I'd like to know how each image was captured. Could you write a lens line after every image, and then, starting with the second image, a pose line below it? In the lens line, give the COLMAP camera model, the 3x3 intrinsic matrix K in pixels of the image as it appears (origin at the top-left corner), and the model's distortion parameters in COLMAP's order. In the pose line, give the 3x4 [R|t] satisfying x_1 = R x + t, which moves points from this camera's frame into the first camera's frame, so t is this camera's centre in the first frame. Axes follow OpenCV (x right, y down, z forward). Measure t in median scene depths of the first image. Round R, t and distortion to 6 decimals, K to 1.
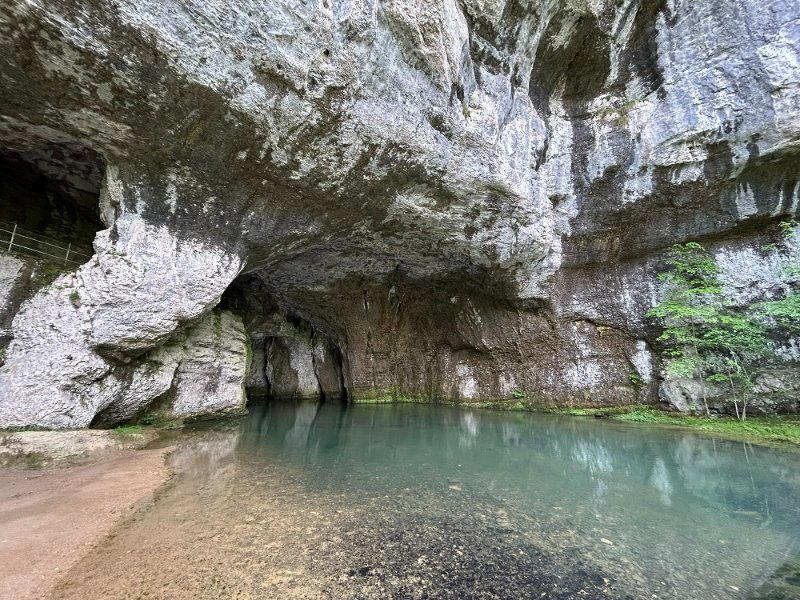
lens RADIAL K [[325.5, 0, 403.2], [0, 325.5, 299.3], [0, 0, 1]] dist [-0.004433, 0.000438]
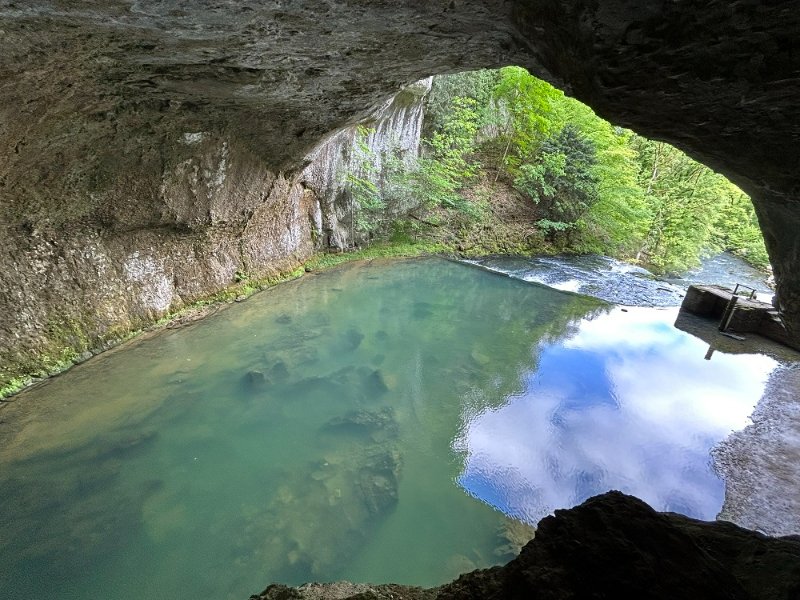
lens RADIAL K [[325.5, 0, 401.6], [0, 325.5, 296.7], [0, 0, 1]] dist [-0.004433, 0.000438]
pose [[-0.213676, -0.368232, 0.904847, -0.694773], [-0.204183, 0.922615, 0.327246, -0.002999], [-0.955328, -0.114830, -0.272328, 1.241095]]
